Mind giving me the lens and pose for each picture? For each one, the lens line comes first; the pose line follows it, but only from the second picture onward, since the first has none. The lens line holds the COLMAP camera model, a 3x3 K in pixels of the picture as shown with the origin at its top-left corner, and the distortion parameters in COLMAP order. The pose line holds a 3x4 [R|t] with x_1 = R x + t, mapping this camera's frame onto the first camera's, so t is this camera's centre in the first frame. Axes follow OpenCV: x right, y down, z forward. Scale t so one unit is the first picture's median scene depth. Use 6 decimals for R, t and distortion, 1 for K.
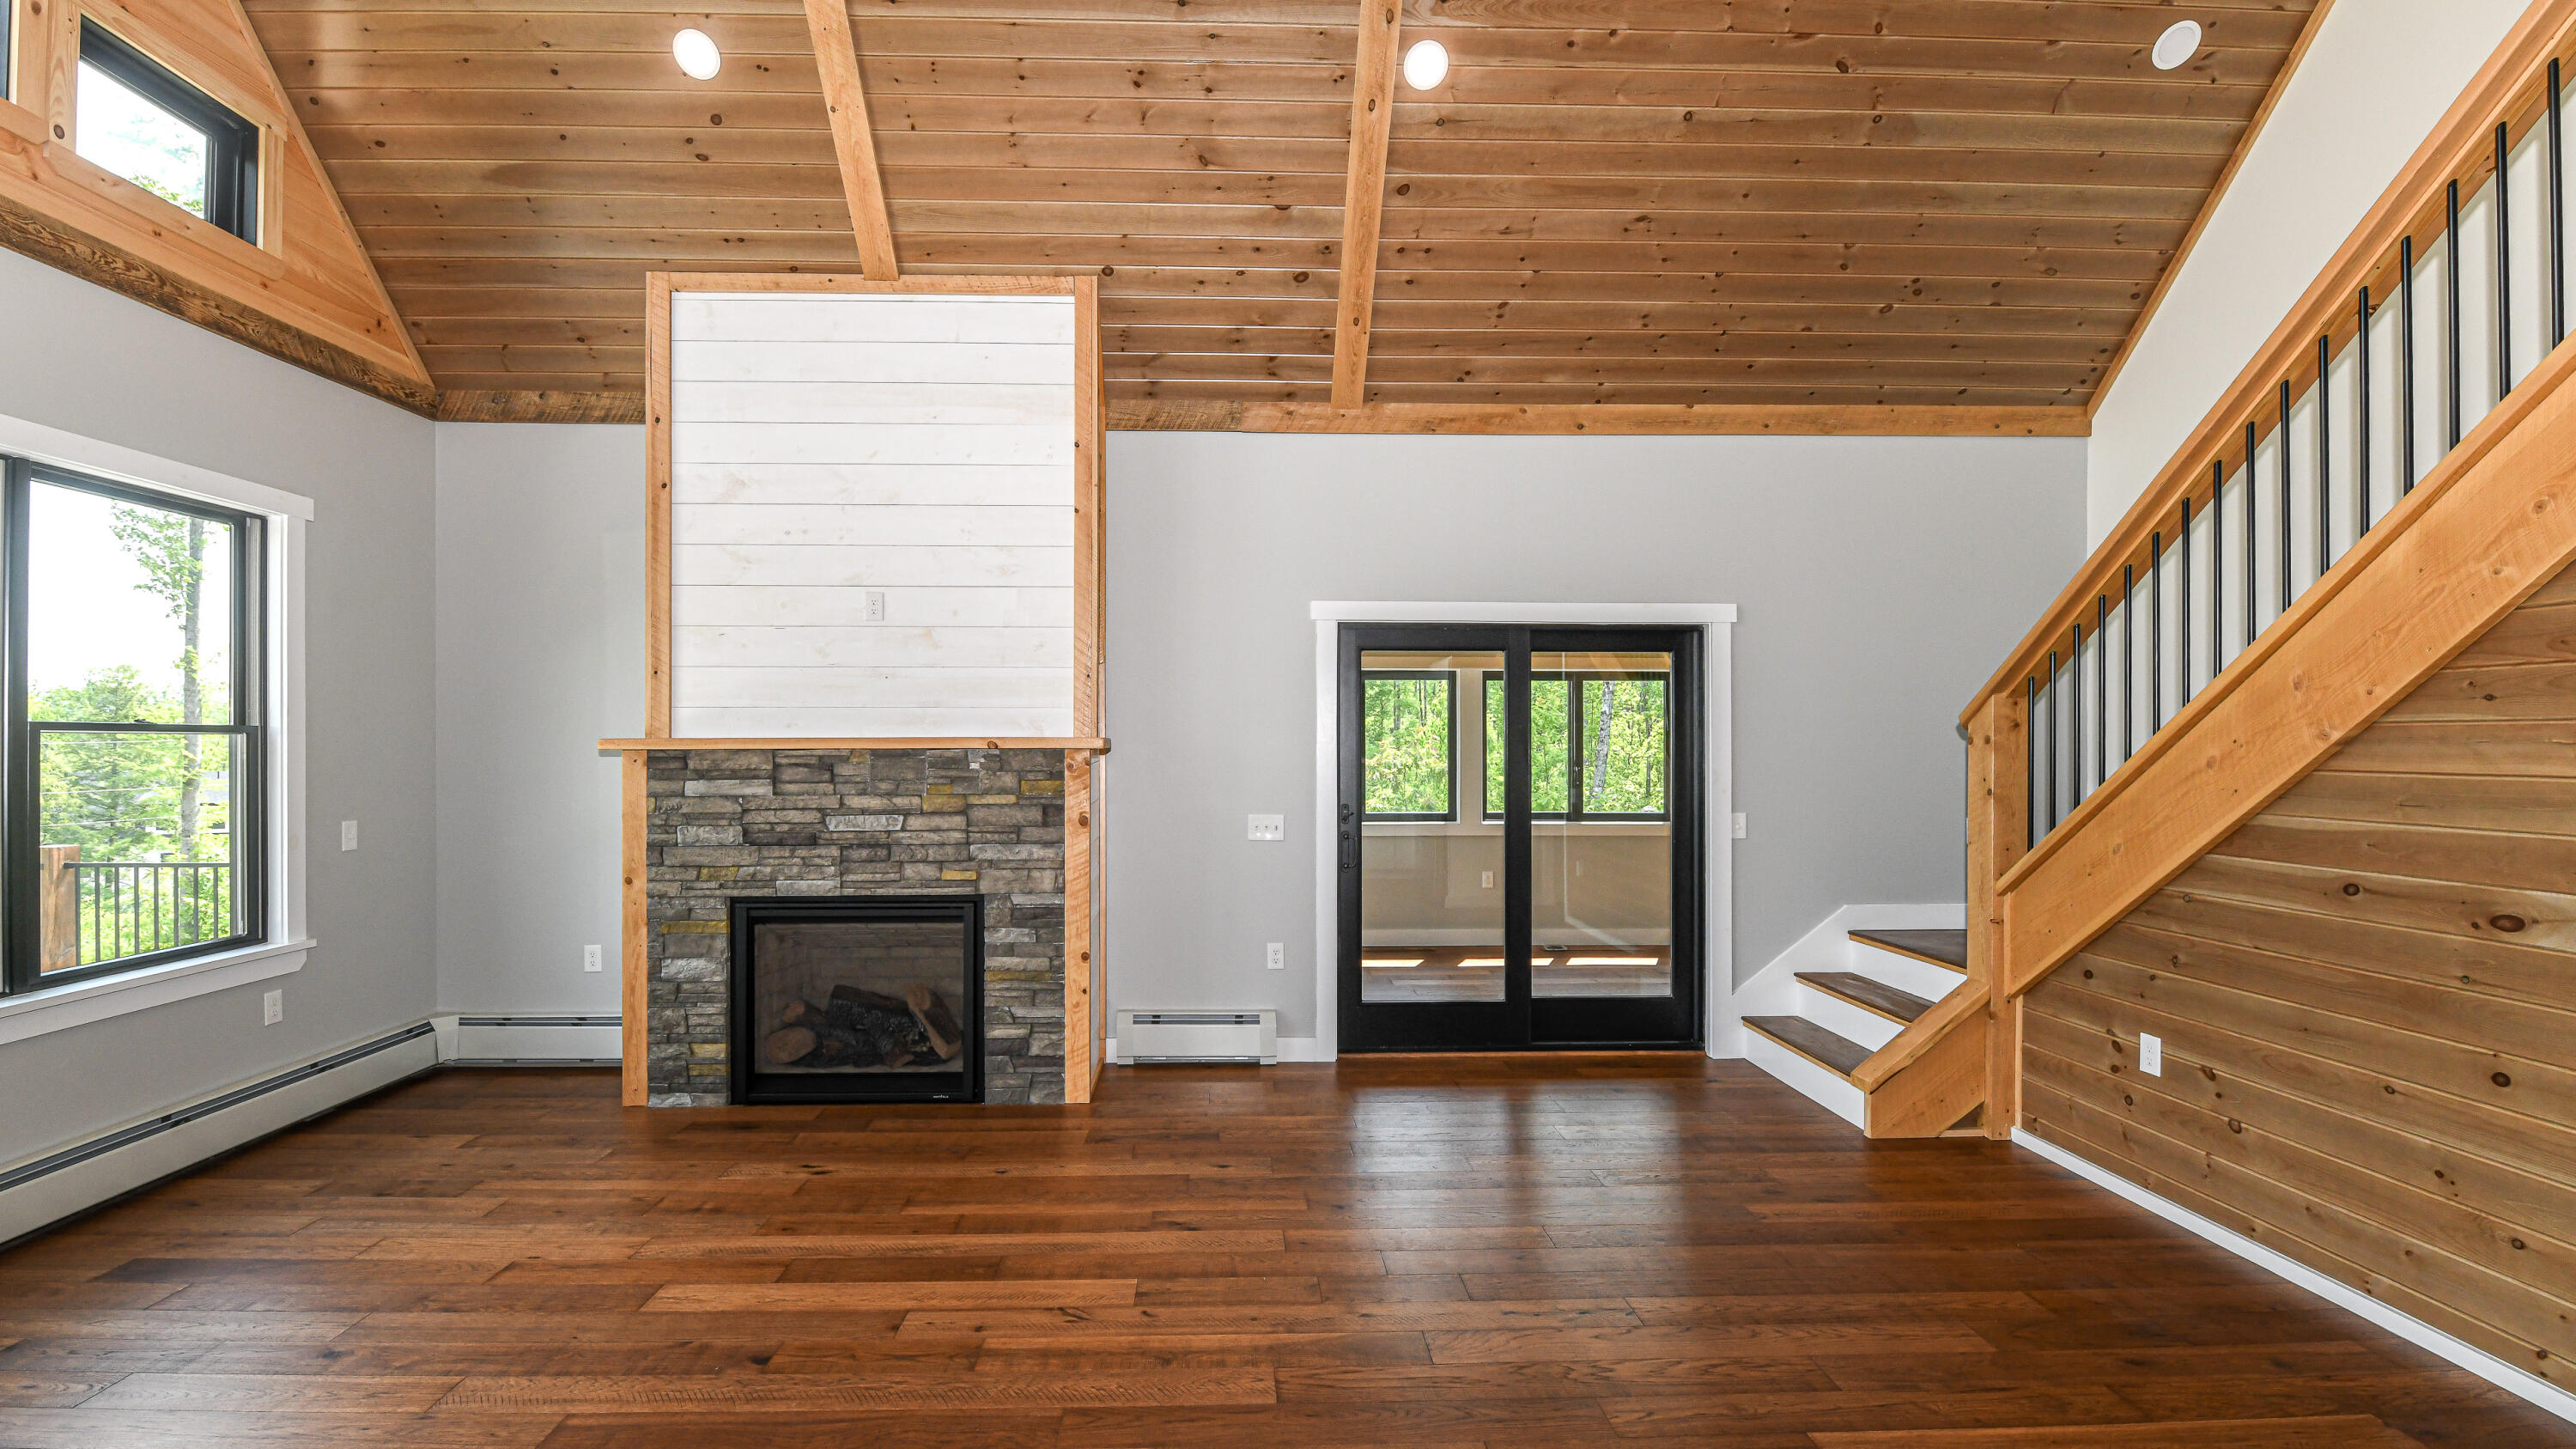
lens RADIAL K [[1265.8, 0, 1330.5], [0, 1265.8, 795.5], [0, 0, 1]] dist [-0.005941, -0.011991]
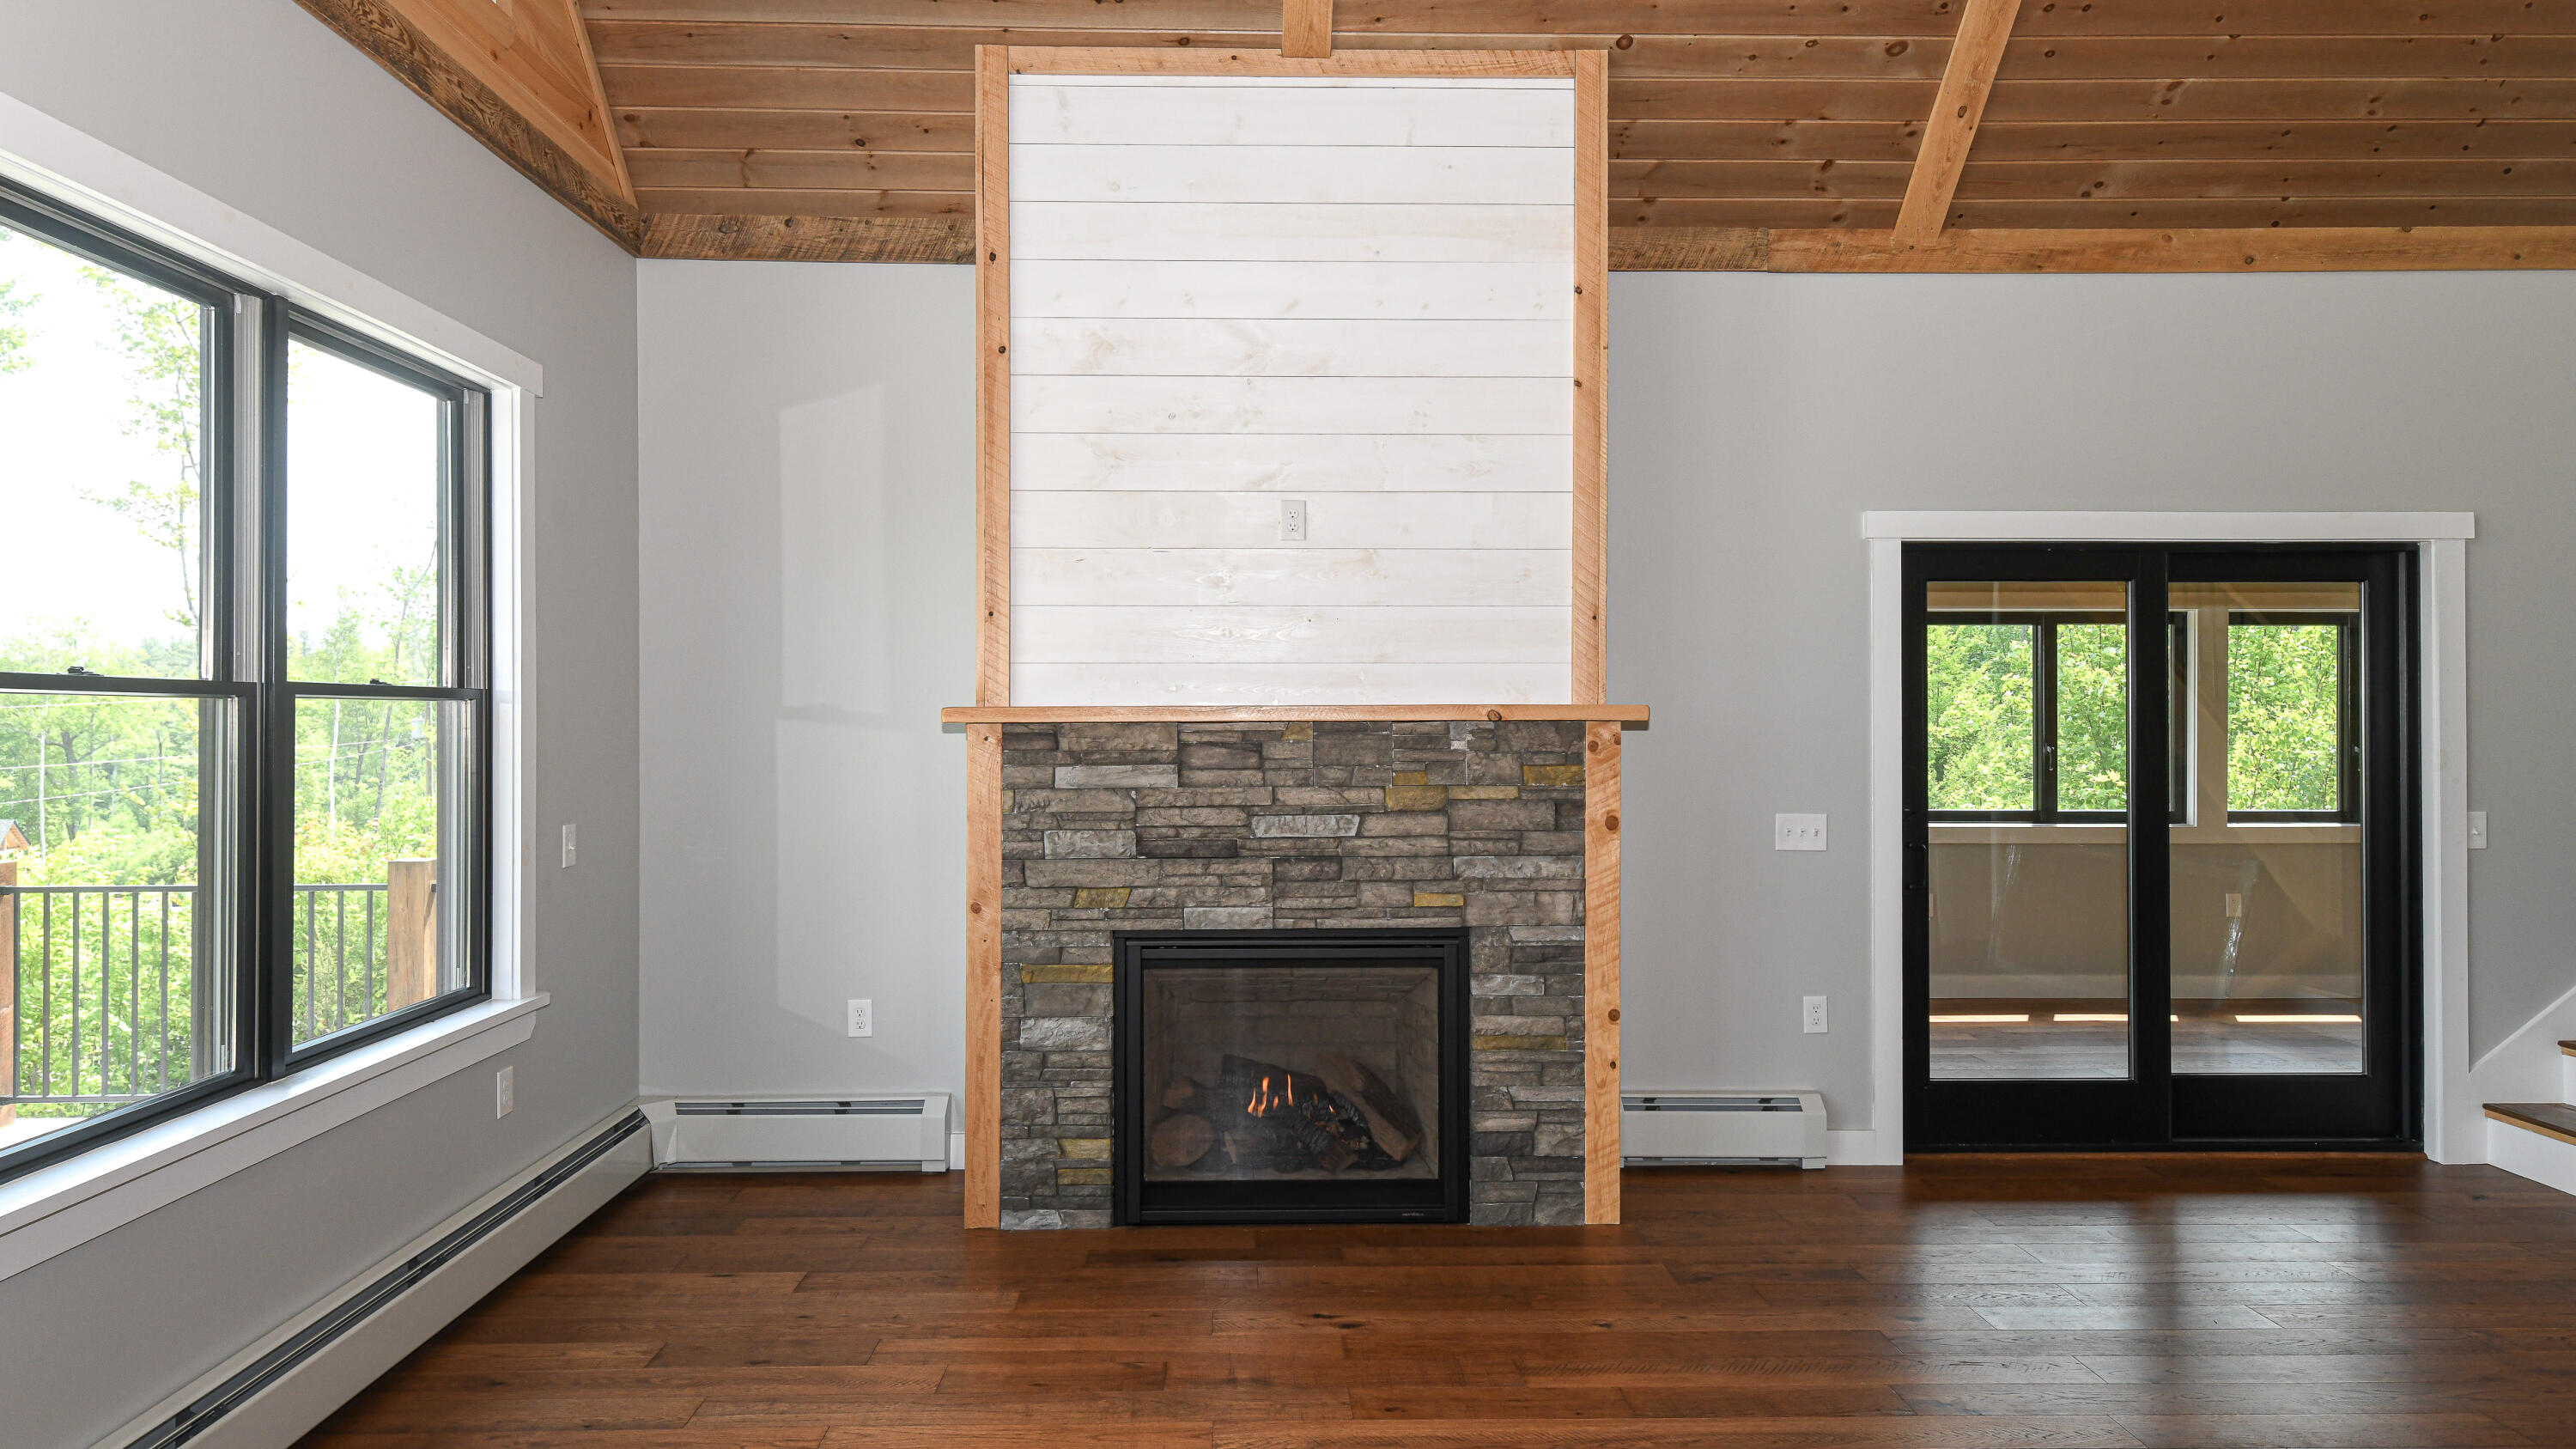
lens RADIAL K [[1747.2, 0, 1317.6], [0, 1747.2, 777.2], [0, 0, 1]] dist [0.023151, -0.009788]
pose [[0.999919, -0.001262, -0.012704, -0.338628], [0.001181, 0.999979, -0.006361, 0.000556], [0.012712, 0.006346, 0.999899, 0.022196]]
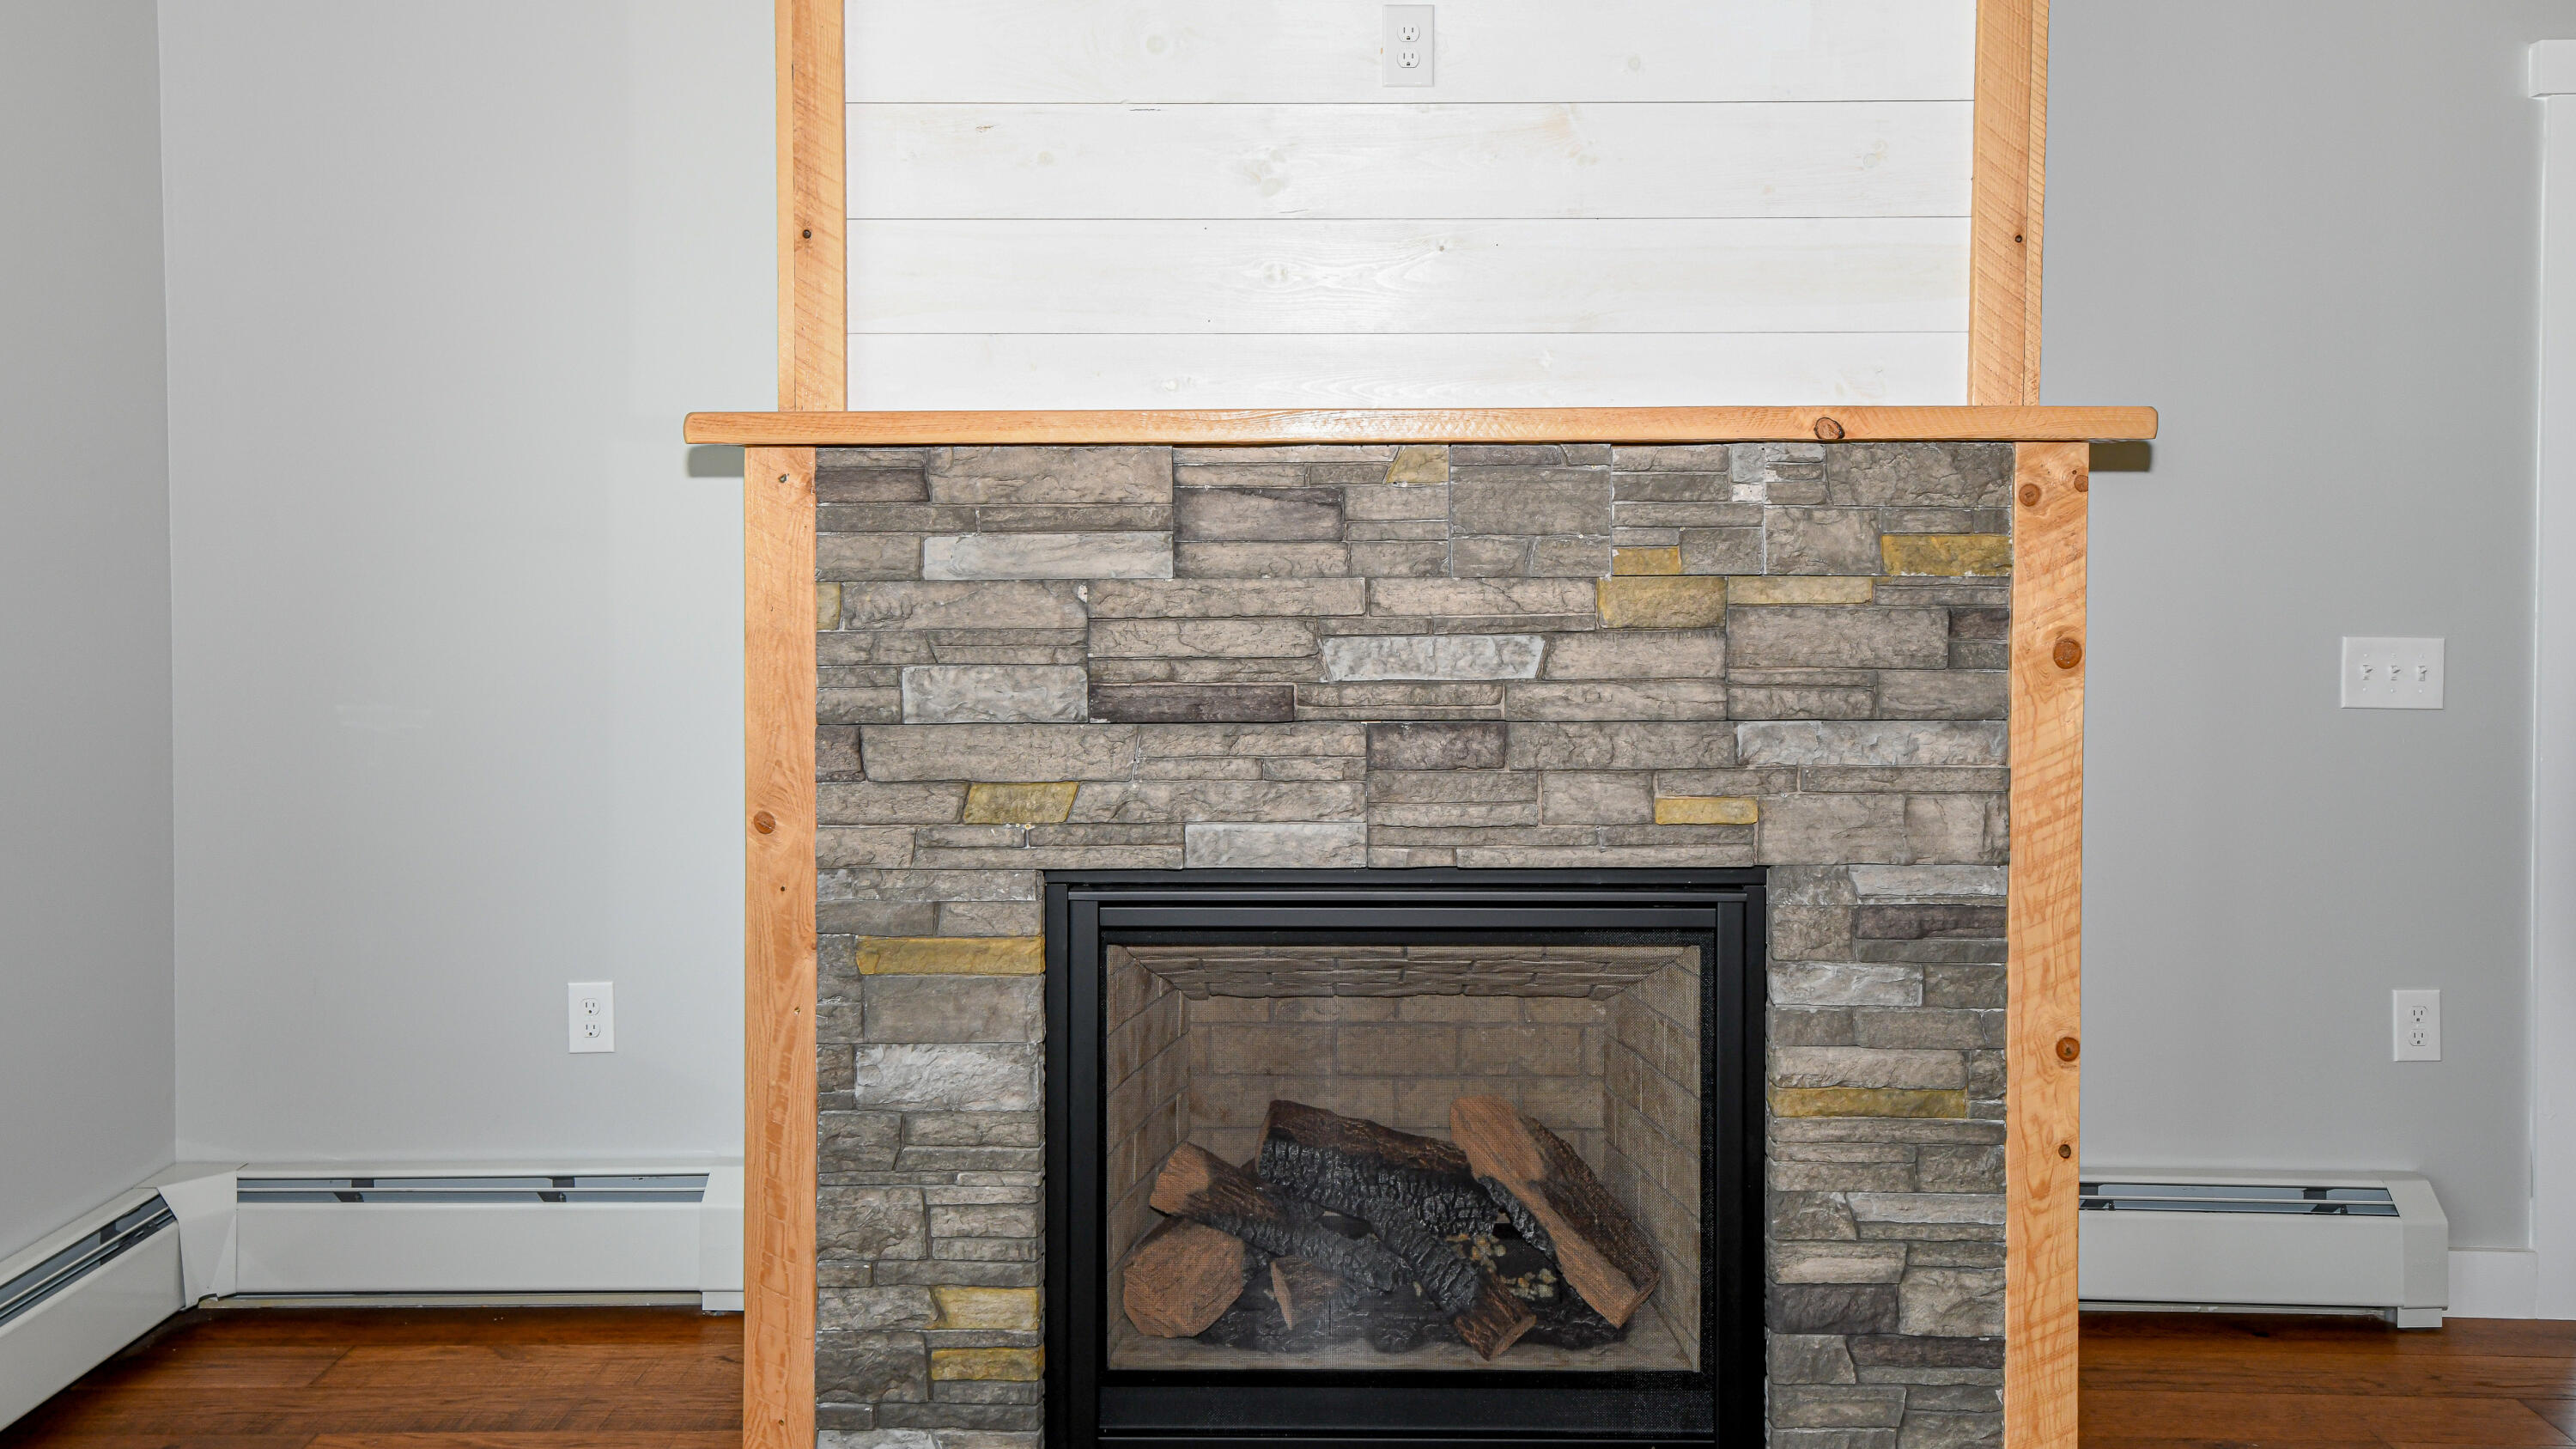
lens RADIAL K [[2104.8, 0, 1346.1], [0, 2104.8, 661.5], [0, 0, 1]] dist [0.042731, 0.004686]
pose [[0.998717, 0.001824, -0.050616, -0.352011], [-0.000769, 0.999782, 0.020851, 0.010231], [0.050643, -0.020785, 0.998501, 0.410172]]
